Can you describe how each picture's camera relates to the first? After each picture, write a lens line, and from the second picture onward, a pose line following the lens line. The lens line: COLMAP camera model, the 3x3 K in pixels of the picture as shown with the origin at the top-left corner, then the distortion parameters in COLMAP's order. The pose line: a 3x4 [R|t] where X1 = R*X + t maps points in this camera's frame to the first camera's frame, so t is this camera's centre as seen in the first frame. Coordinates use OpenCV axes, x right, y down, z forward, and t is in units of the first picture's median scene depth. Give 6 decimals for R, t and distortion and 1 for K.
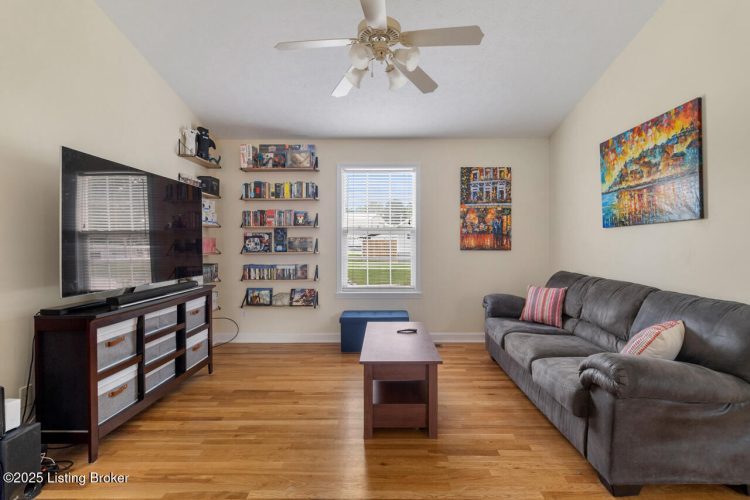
lens RADIAL K [[364.6, 0, 377.4], [0, 364.6, 243.4], [0, 0, 1]] dist [0.000966, -0.001782]
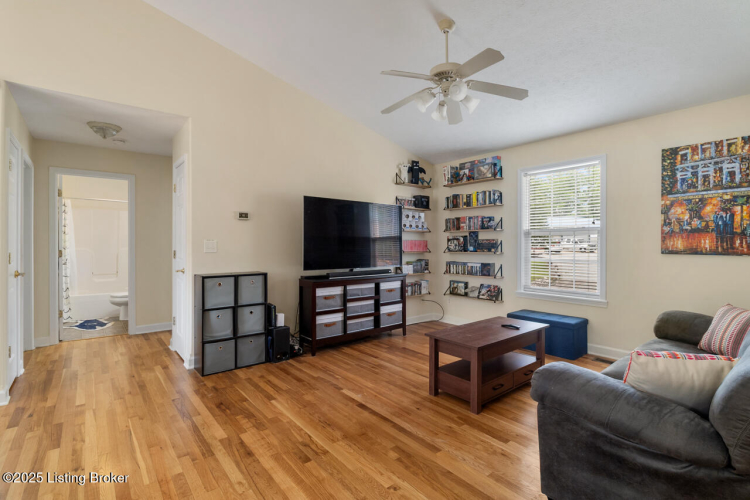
lens RADIAL K [[364.6, 0, 377.9], [0, 364.6, 246.8], [0, 0, 1]] dist [0.000966, -0.001782]
pose [[0.629230, 0.008072, -0.777177, 0.468213], [-0.003179, 0.999964, 0.007812, -0.001225], [0.777213, -0.002445, 0.629233, 0.018713]]
